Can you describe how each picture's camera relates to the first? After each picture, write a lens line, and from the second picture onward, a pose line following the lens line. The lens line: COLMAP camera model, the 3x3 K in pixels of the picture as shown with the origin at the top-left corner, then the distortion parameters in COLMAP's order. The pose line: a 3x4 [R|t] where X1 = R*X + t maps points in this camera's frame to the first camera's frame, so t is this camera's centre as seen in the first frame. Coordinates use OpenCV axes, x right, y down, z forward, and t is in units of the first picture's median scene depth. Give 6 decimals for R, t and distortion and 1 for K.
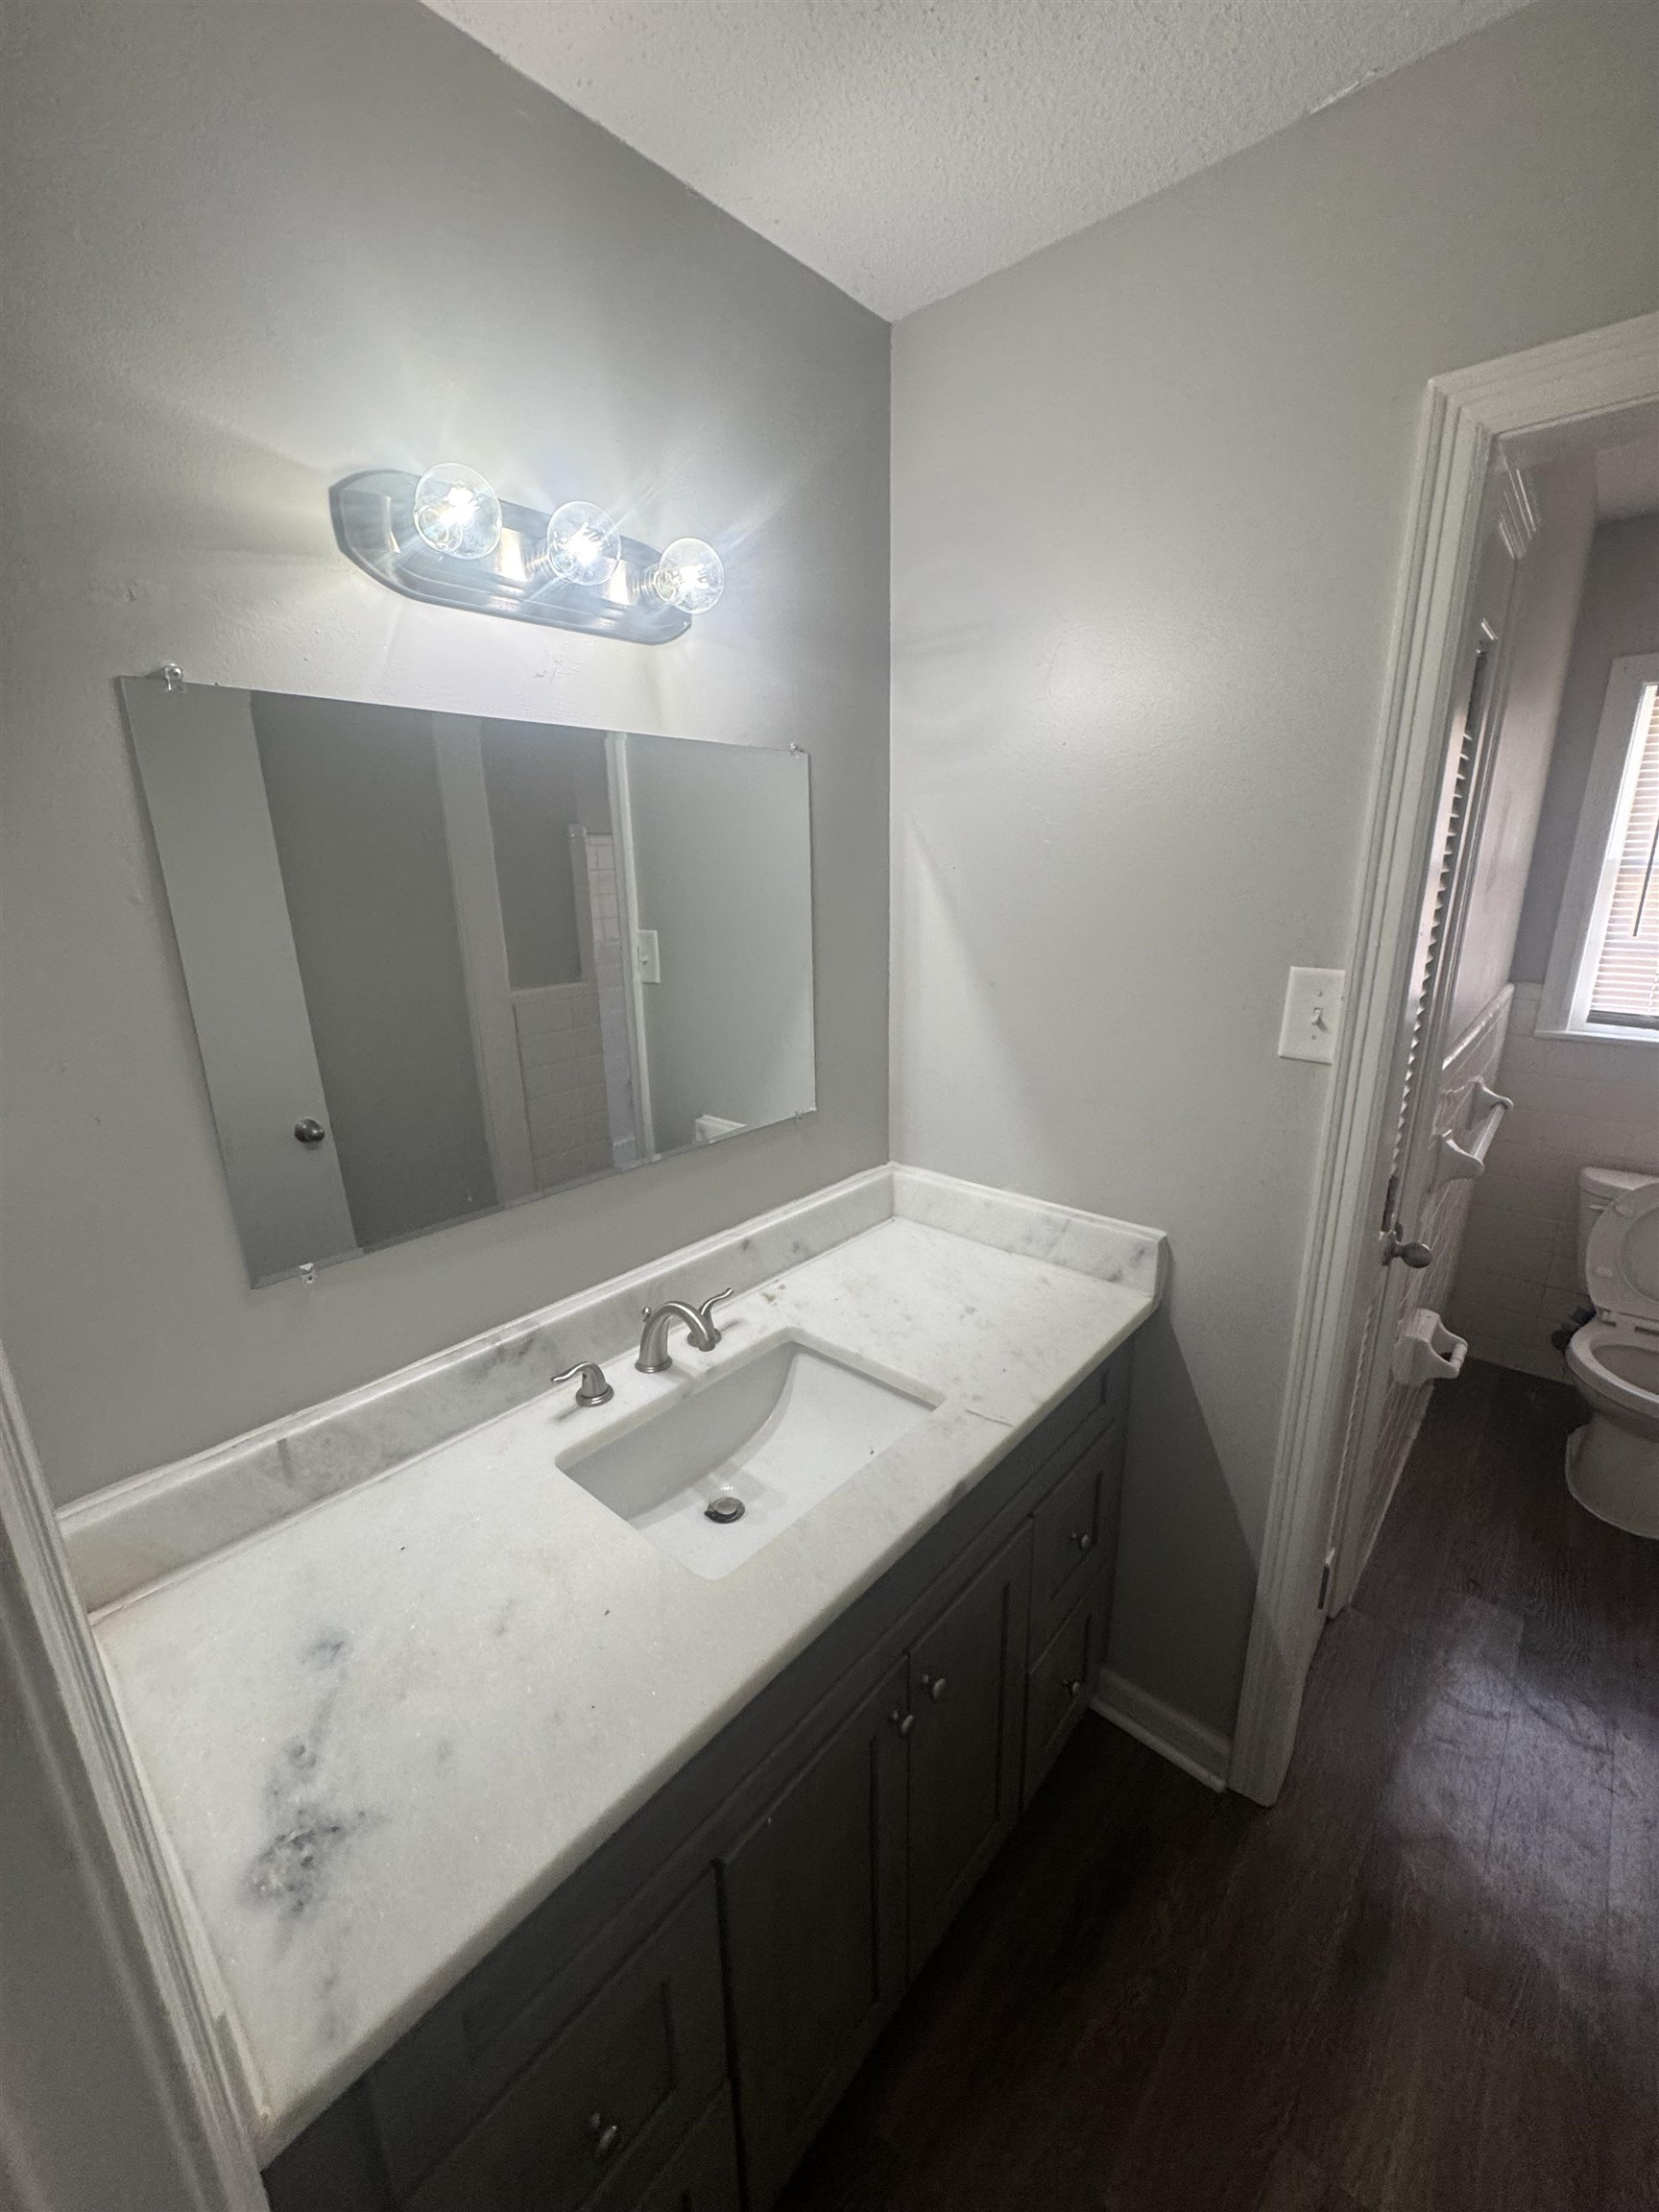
lens RADIAL K [[888.2, 0, 829.5], [0, 888.2, 1106.0], [0, 0, 1]] dist [-0.002148, -0.000141]
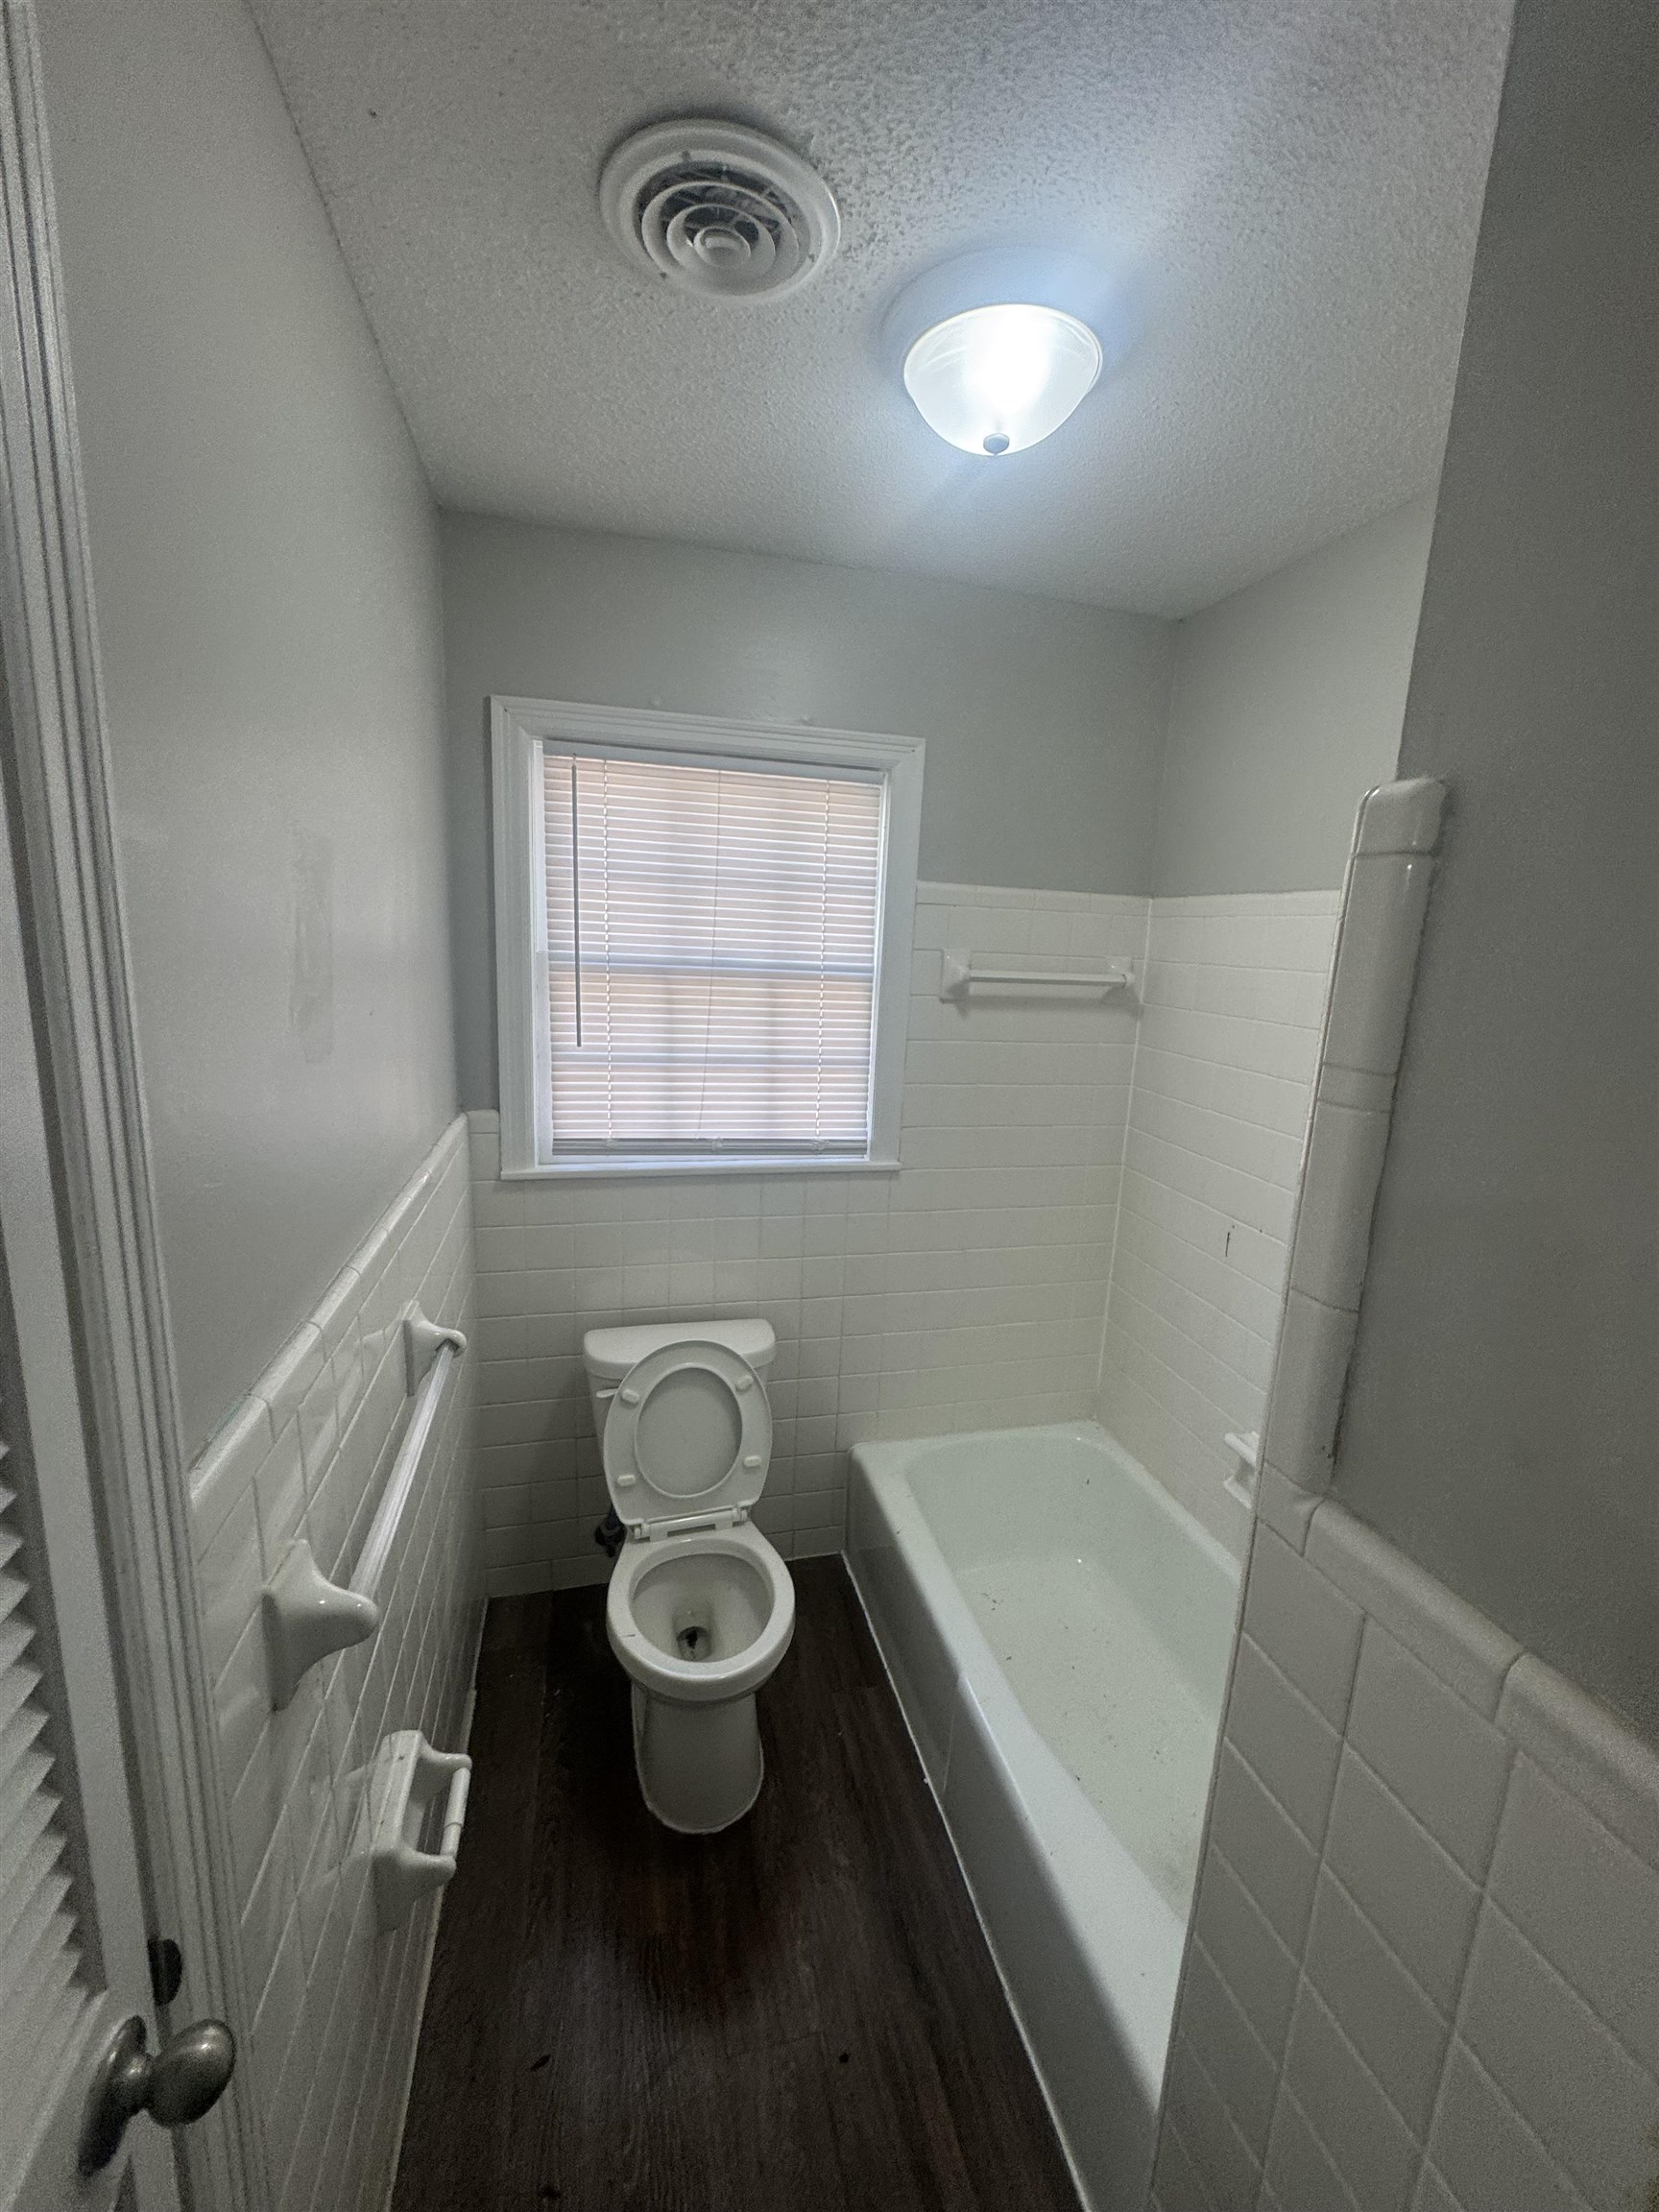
lens RADIAL K [[888.2, 0, 829.5], [0, 888.2, 1106.0], [0, 0, 1]] dist [-0.002148, -0.000141]
pose [[0.562463, -0.118228, 0.818326, 0.383246], [0.177920, 0.983845, 0.019851, -0.118314], [-0.807452, 0.134431, 0.574412, 0.372931]]
